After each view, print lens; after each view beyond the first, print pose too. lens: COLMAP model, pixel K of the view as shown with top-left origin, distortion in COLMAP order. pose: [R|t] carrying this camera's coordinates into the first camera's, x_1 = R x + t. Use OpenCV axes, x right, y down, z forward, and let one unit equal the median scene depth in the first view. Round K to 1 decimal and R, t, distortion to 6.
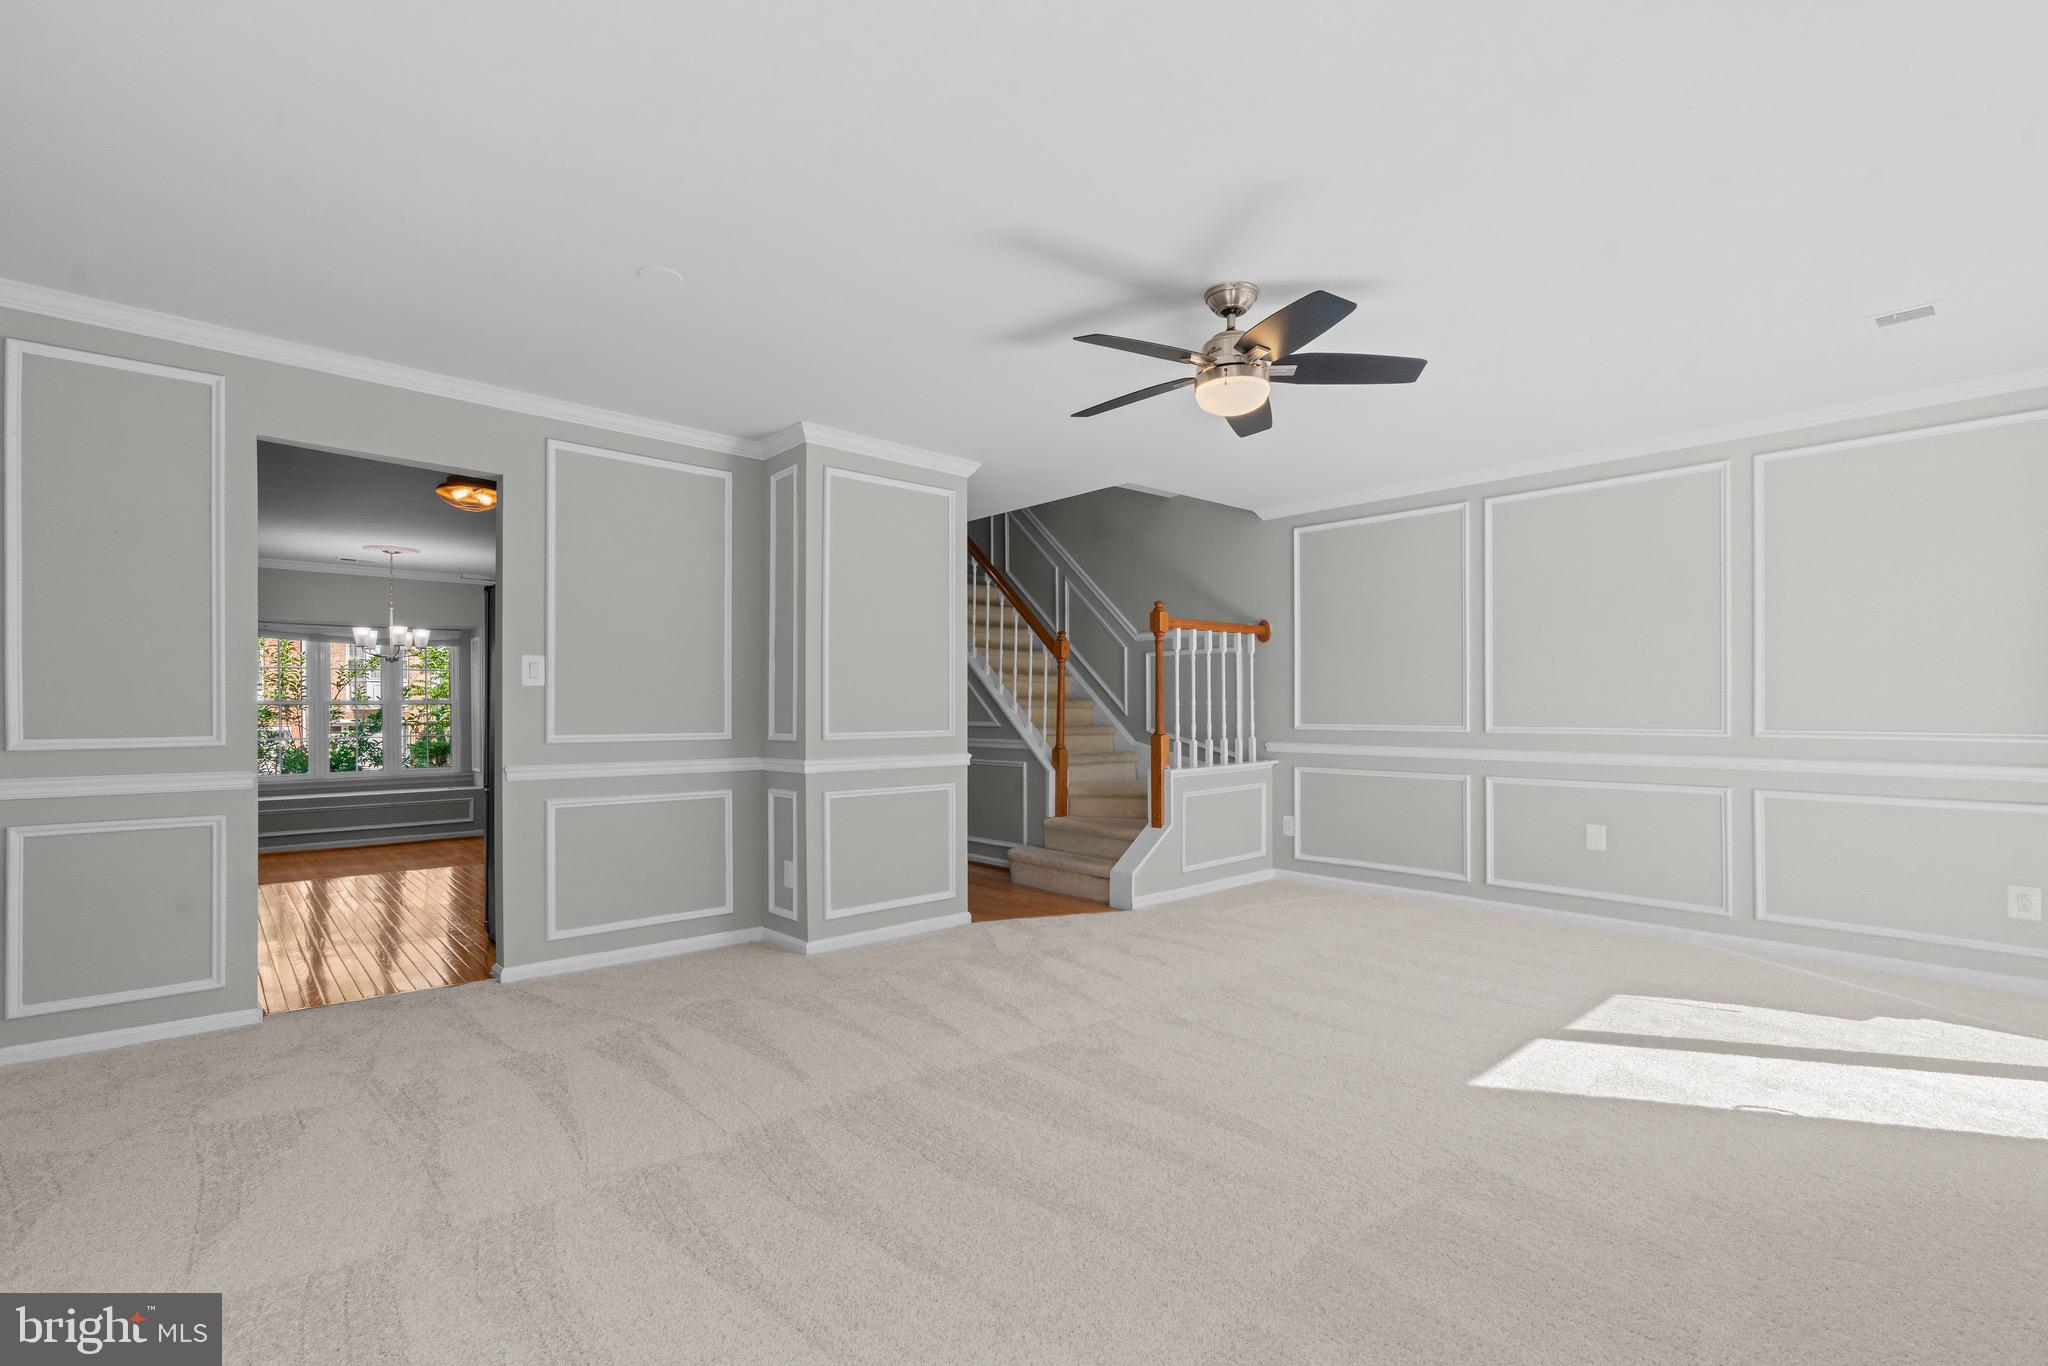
lens RADIAL K [[929.6, 0, 1028.0], [0, 929.6, 703.4], [0, 0, 1]] dist [-0.013075, 0.003758]
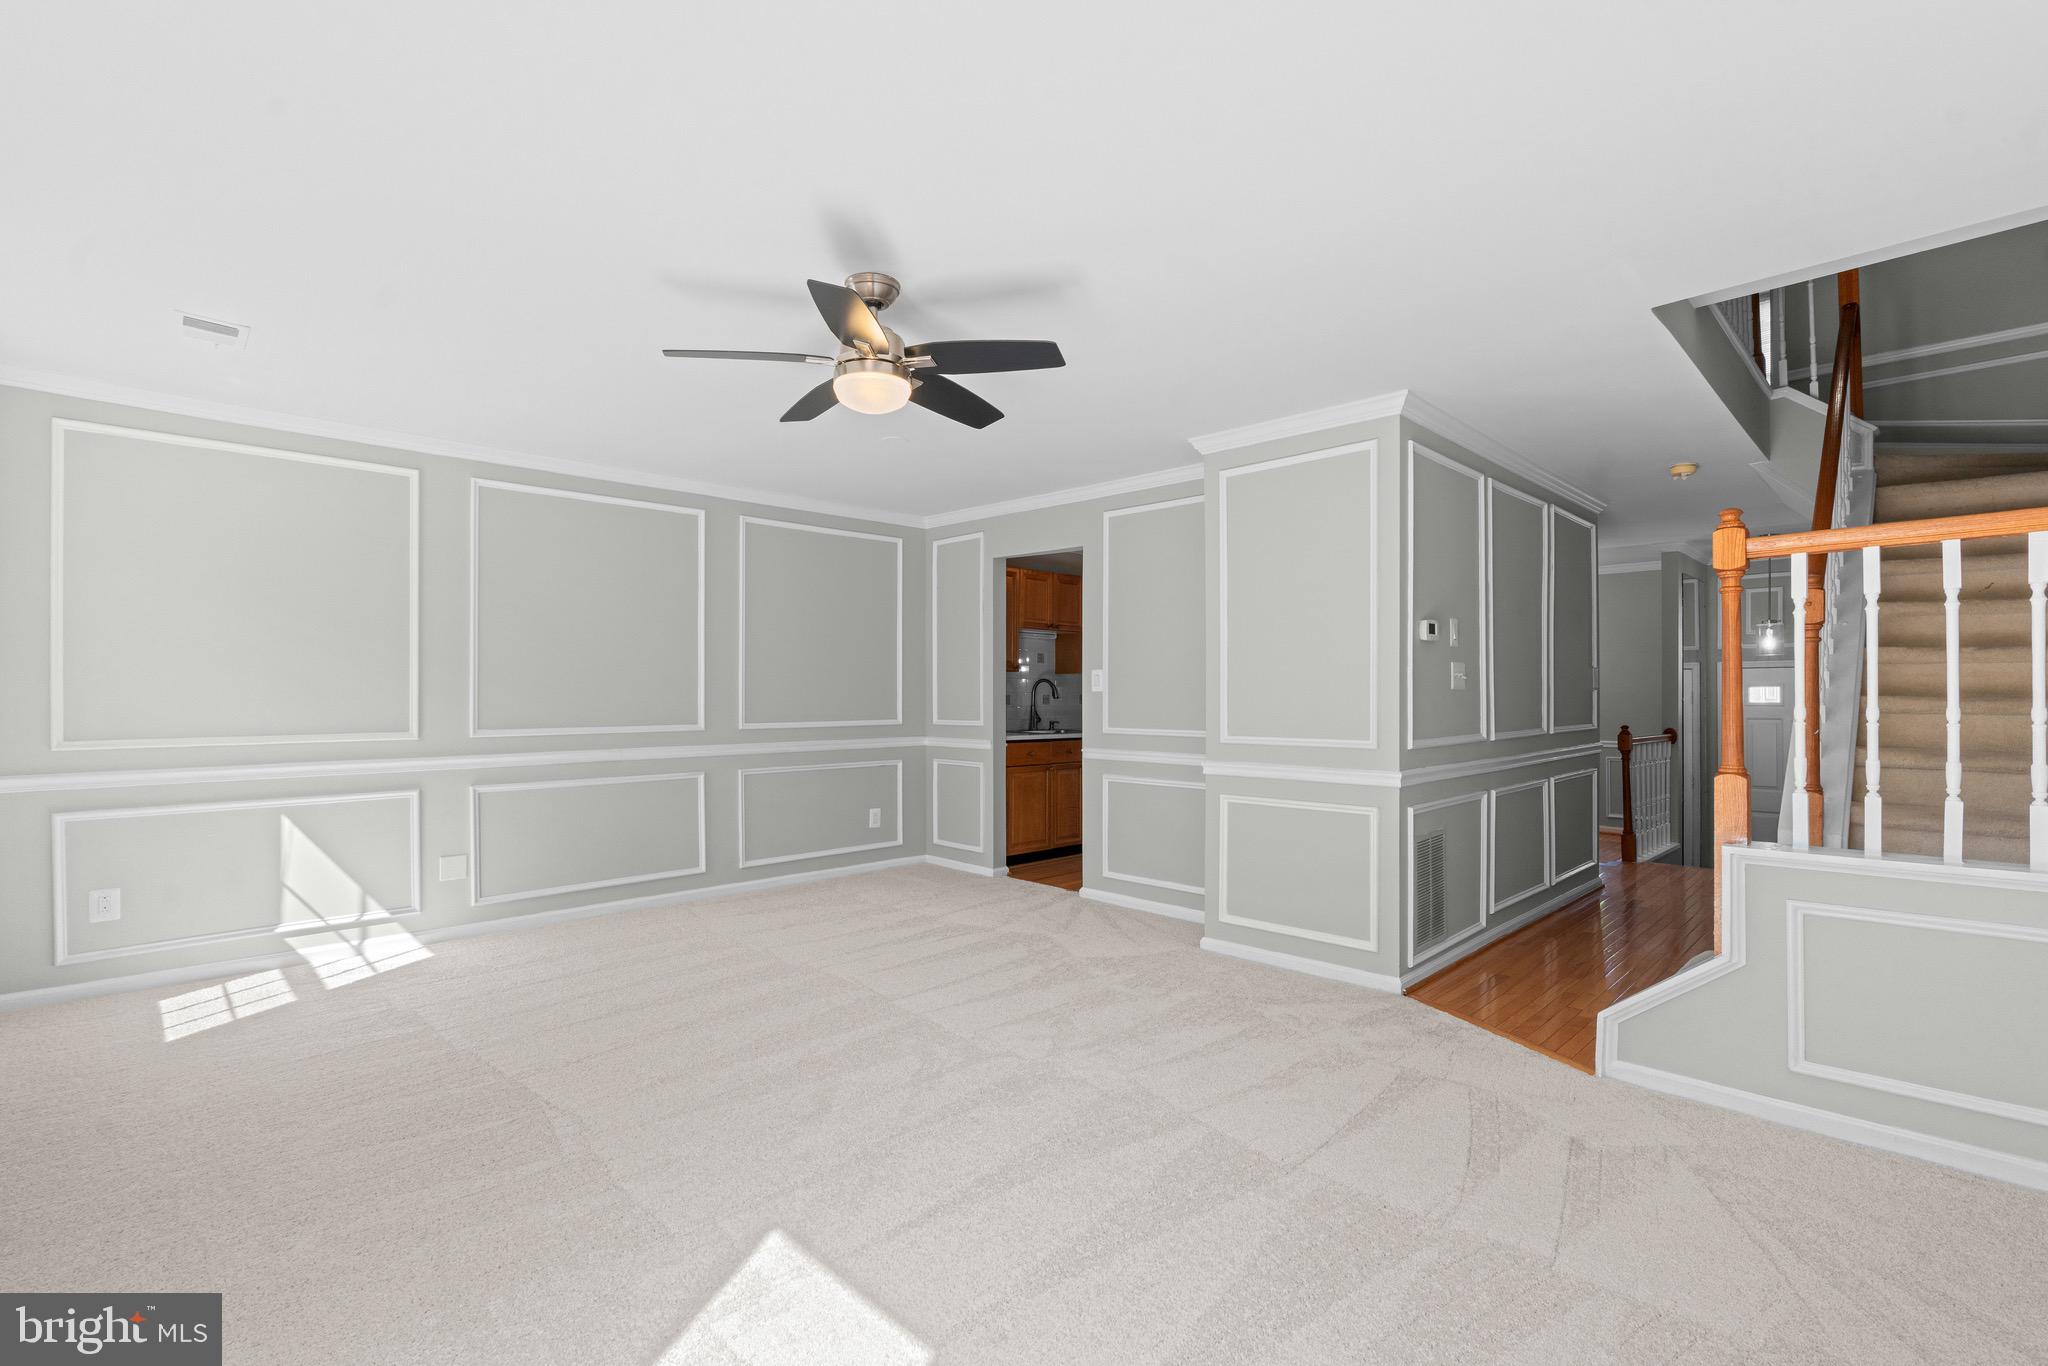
lens RADIAL K [[929.6, 0, 1019.1], [0, 929.6, 688.0], [0, 0, 1]] dist [-0.013075, 0.003758]
pose [[0.054482, -0.007870, -0.998484, 0.759425], [0.006229, 0.999952, -0.007541, -0.013139], [0.998495, -0.005809, 0.054528, 0.711235]]
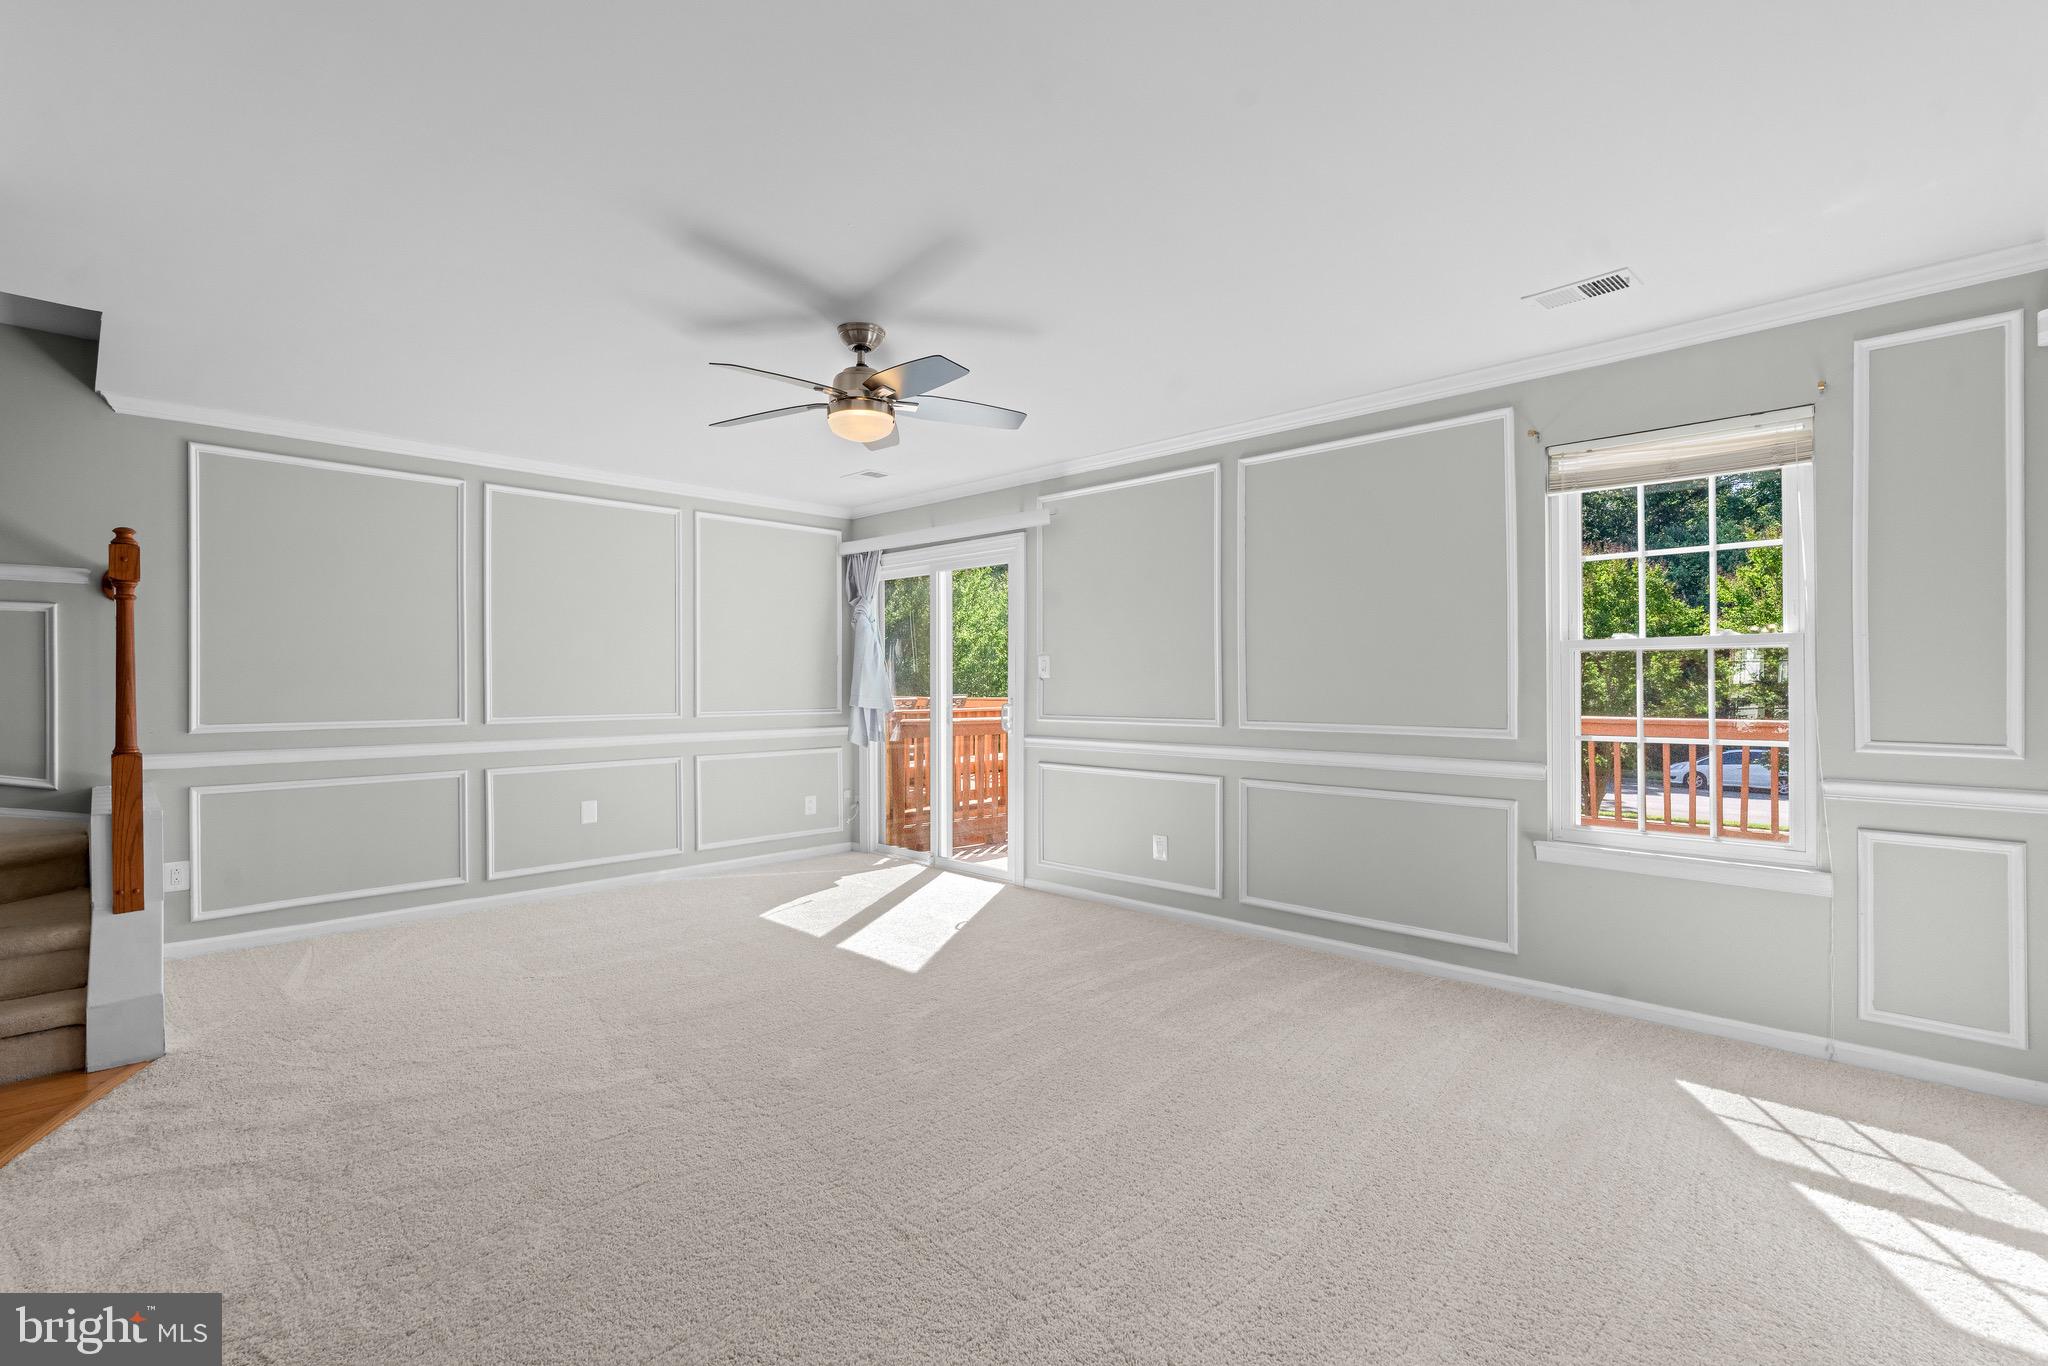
lens RADIAL K [[929.6, 0, 1022.9], [0, 929.6, 678.3], [0, 0, 1]] dist [-0.013075, 0.003758]
pose [[-0.058100, 0.003896, 0.998303, -0.584101], [-0.004191, 0.999983, -0.004146, -0.017275], [-0.998302, -0.004424, -0.058083, 0.570717]]
